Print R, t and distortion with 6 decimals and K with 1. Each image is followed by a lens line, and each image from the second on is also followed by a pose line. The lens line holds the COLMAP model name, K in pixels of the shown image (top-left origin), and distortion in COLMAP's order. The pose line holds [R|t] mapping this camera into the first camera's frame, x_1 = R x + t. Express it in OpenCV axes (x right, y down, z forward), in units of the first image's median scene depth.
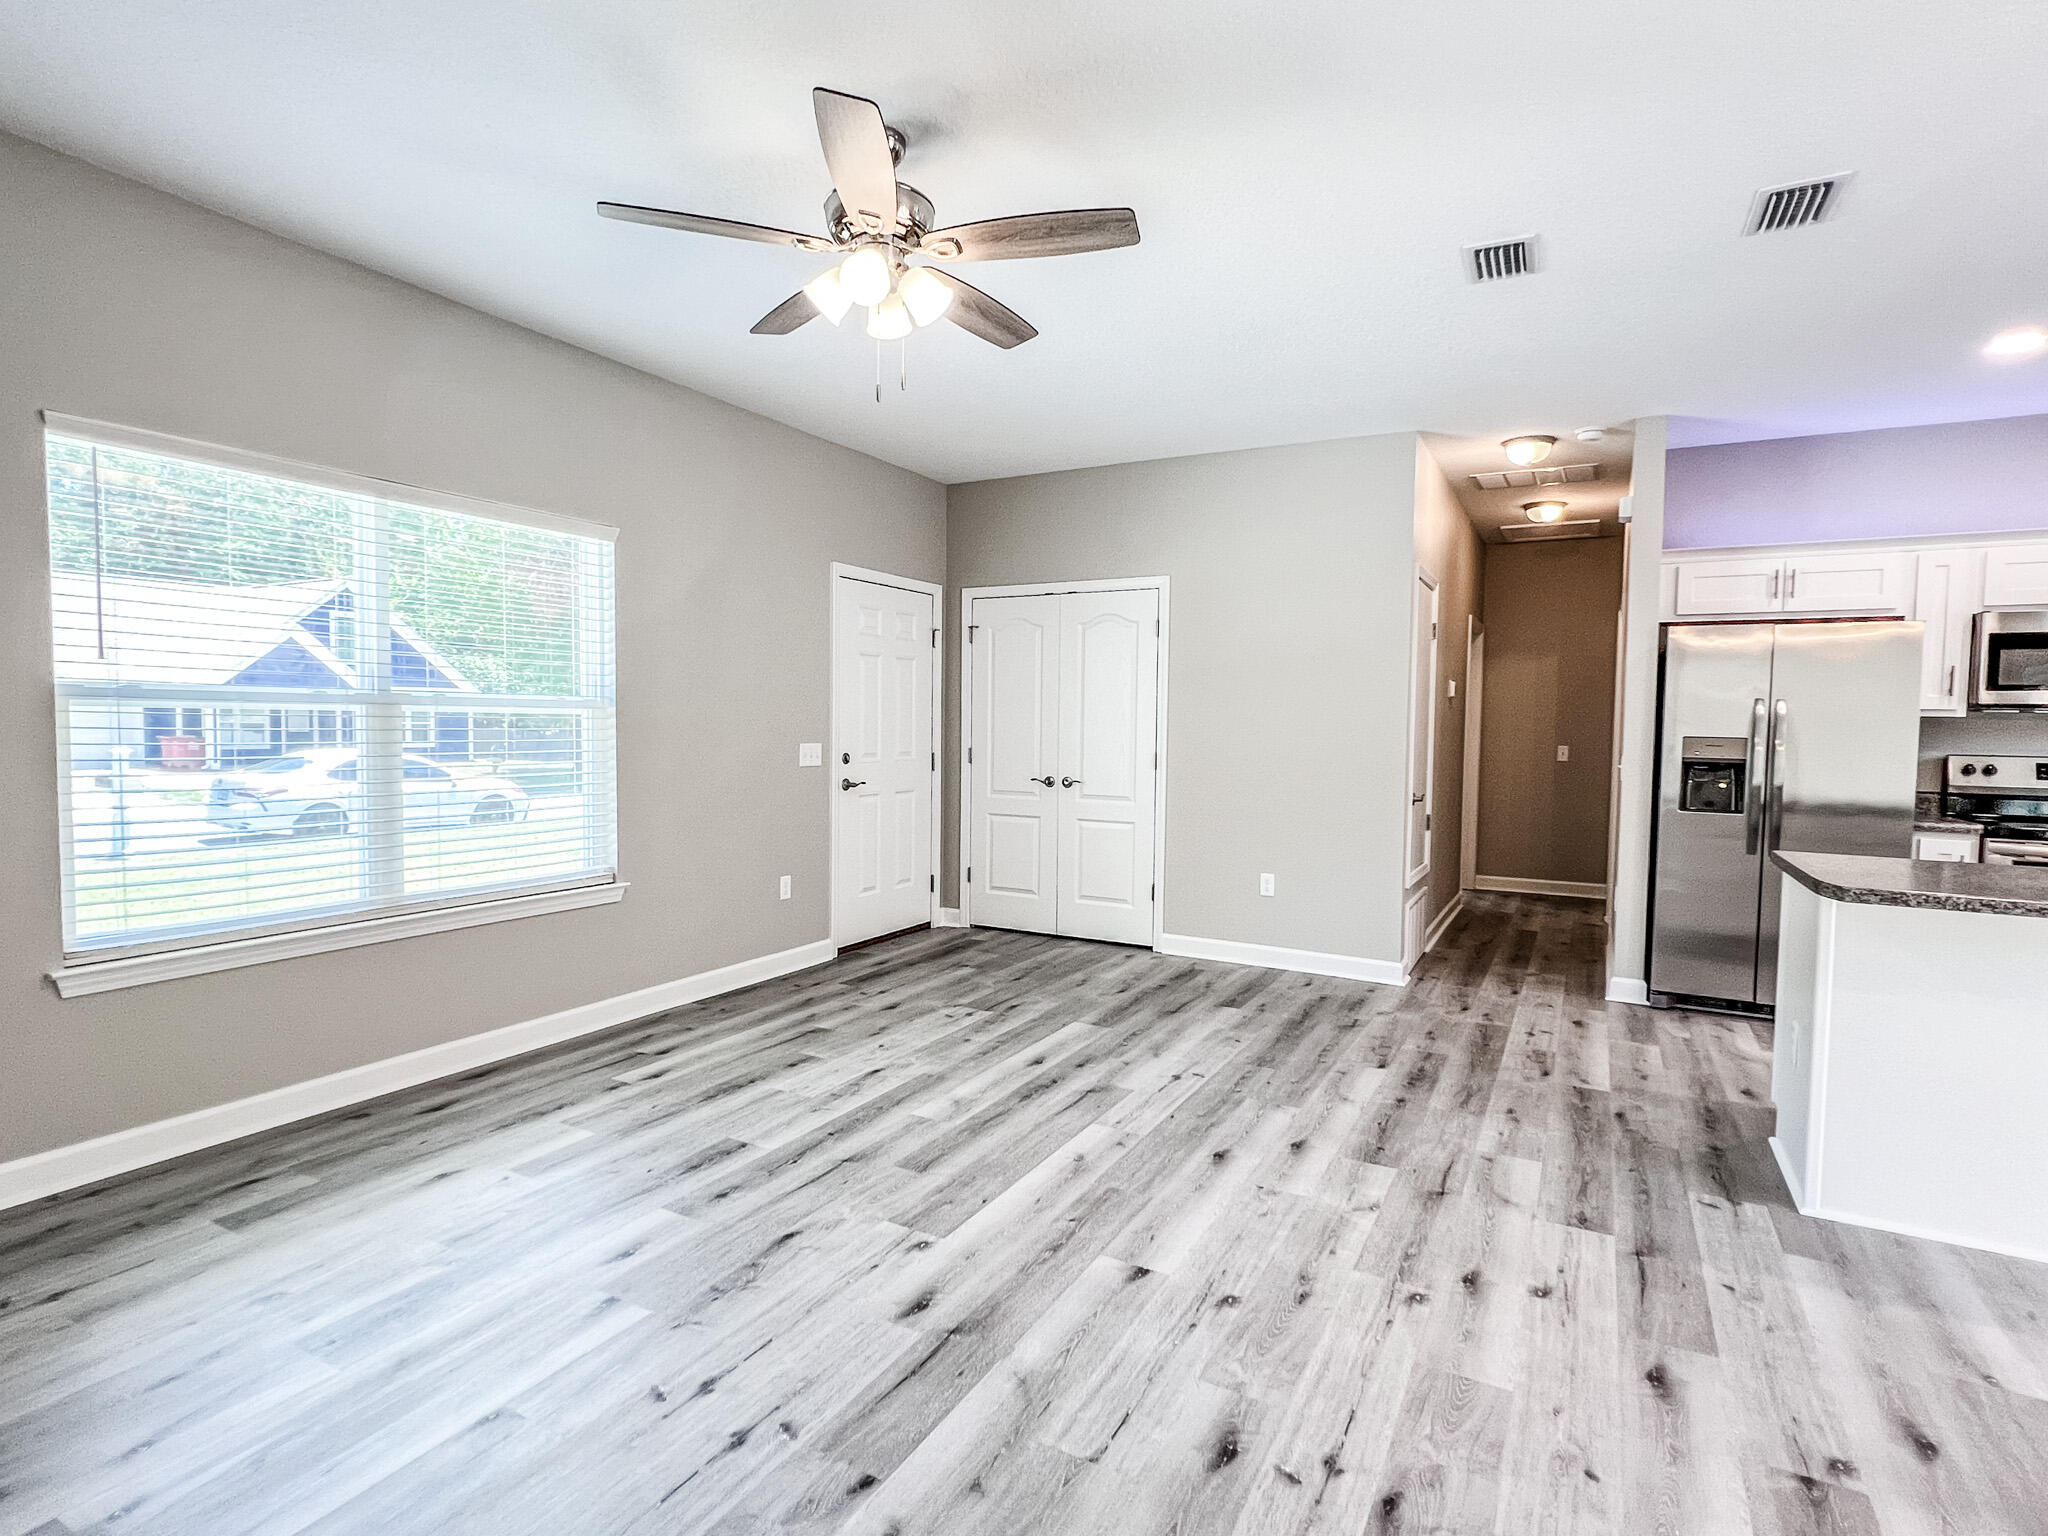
lens RADIAL K [[1047.4, 0, 1025.6], [0, 1047.4, 777.5], [0, 0, 1]] dist [0.002010, 0.000148]
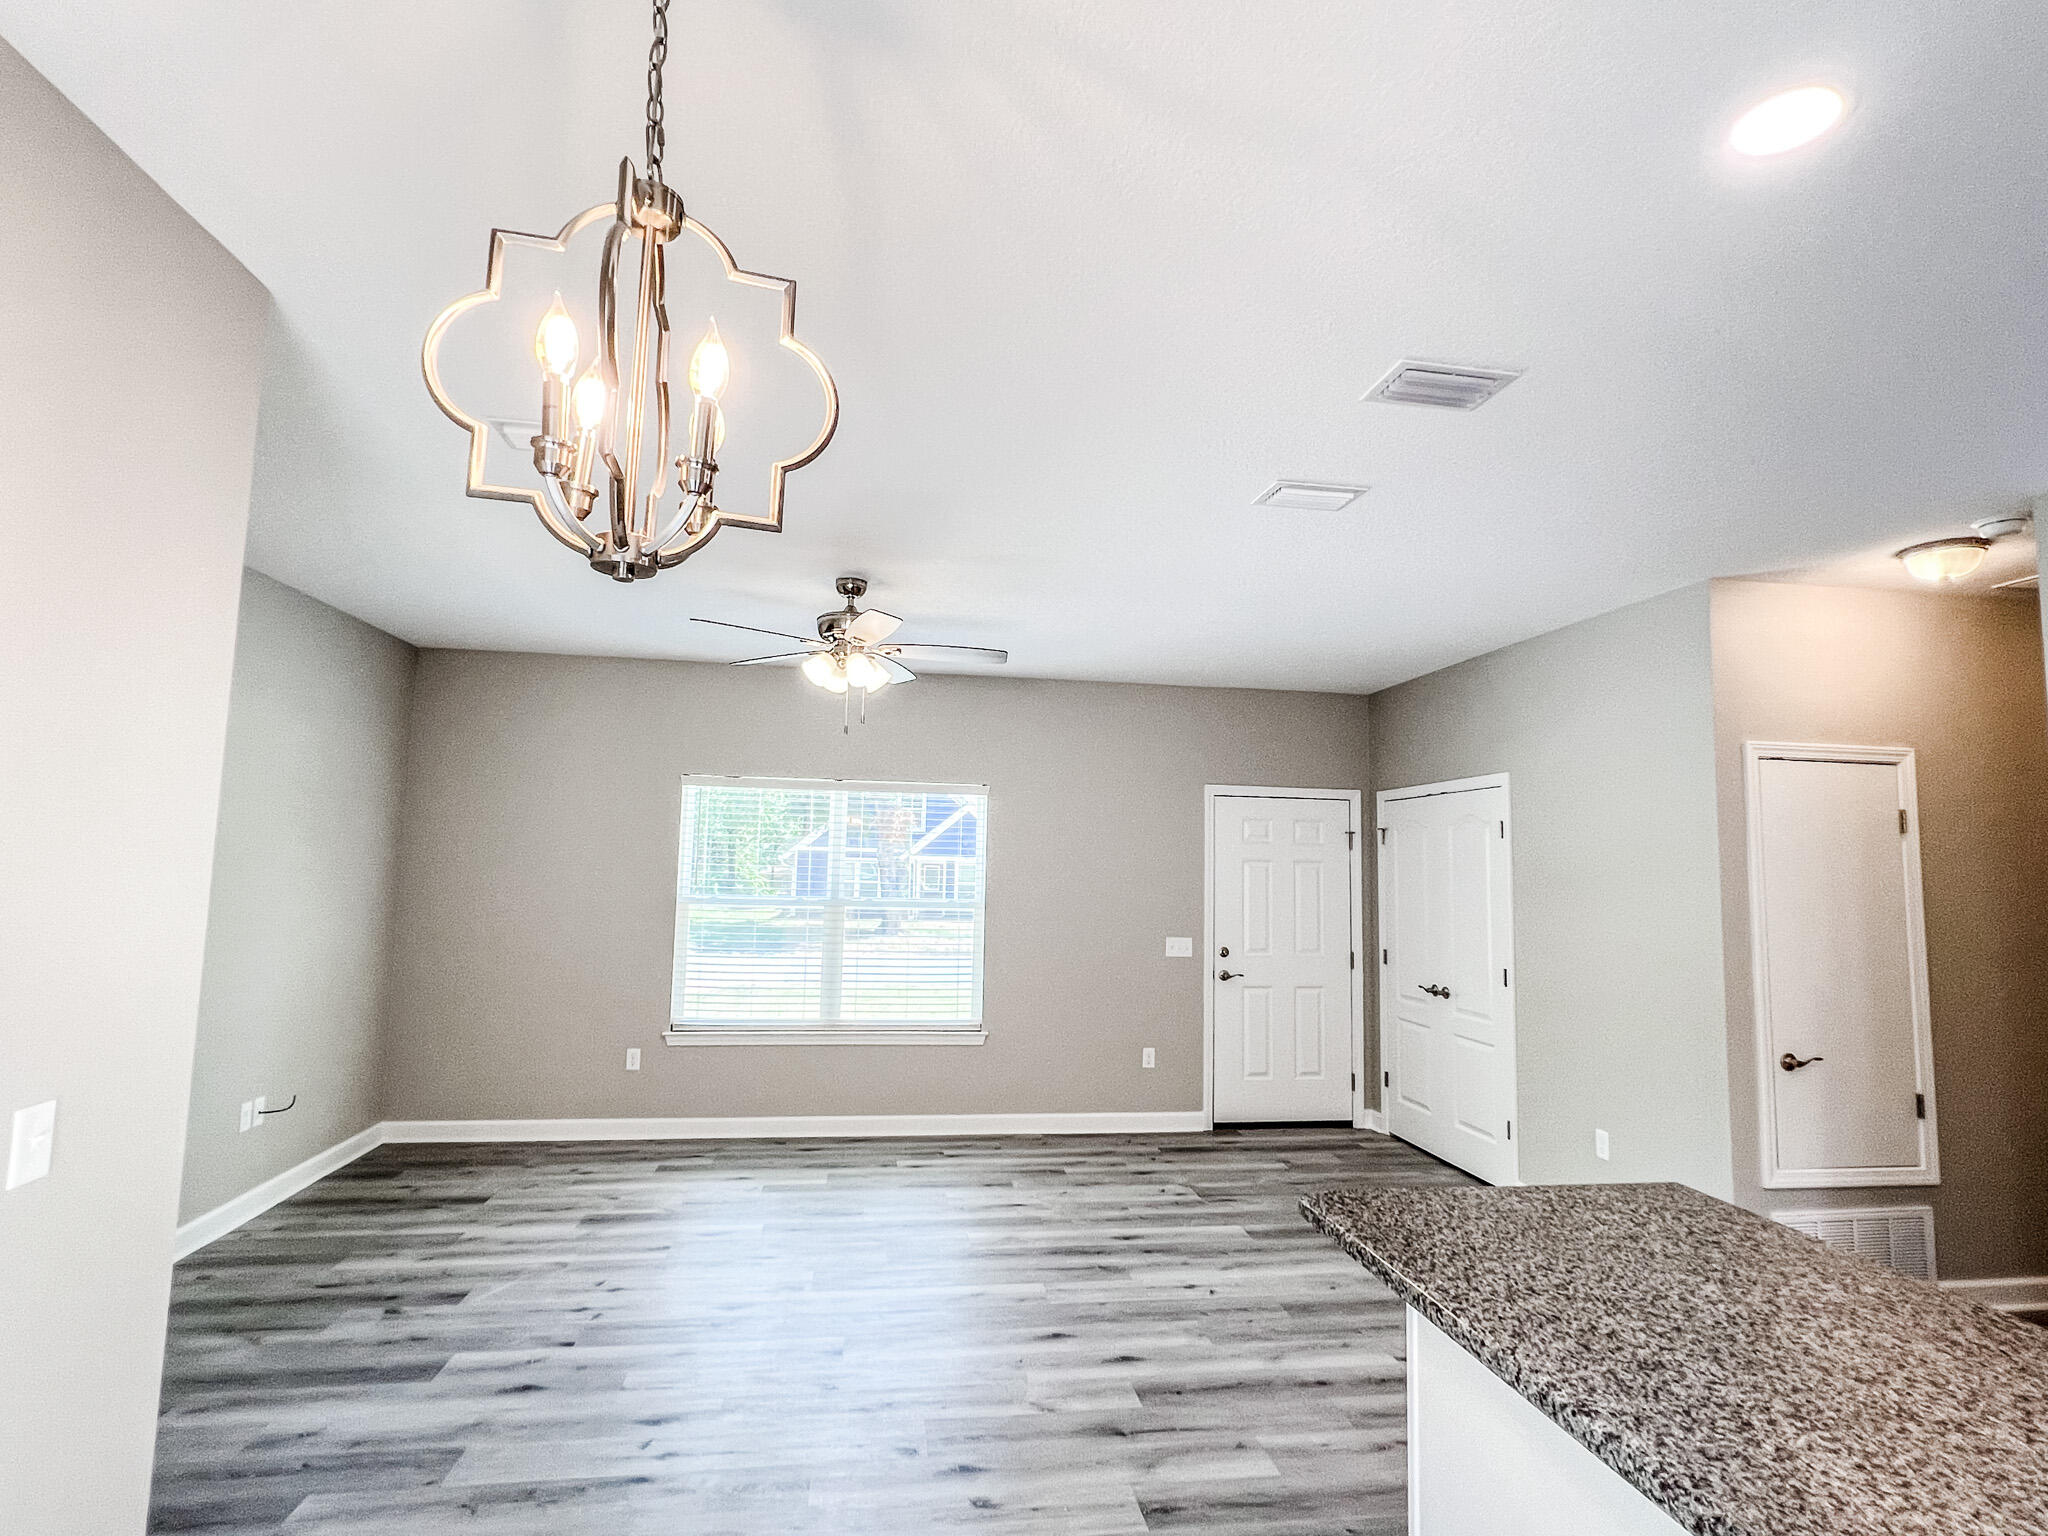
lens RADIAL K [[1047.4, 0, 1035.1], [0, 1047.4, 771.9], [0, 0, 1]] dist [0.002010, 0.000148]
pose [[0.594419, -0.073450, -0.800794, 0.830423], [-0.054562, 0.989841, -0.131290, -0.067469], [0.802302, 0.121734, 0.584373, 0.183210]]
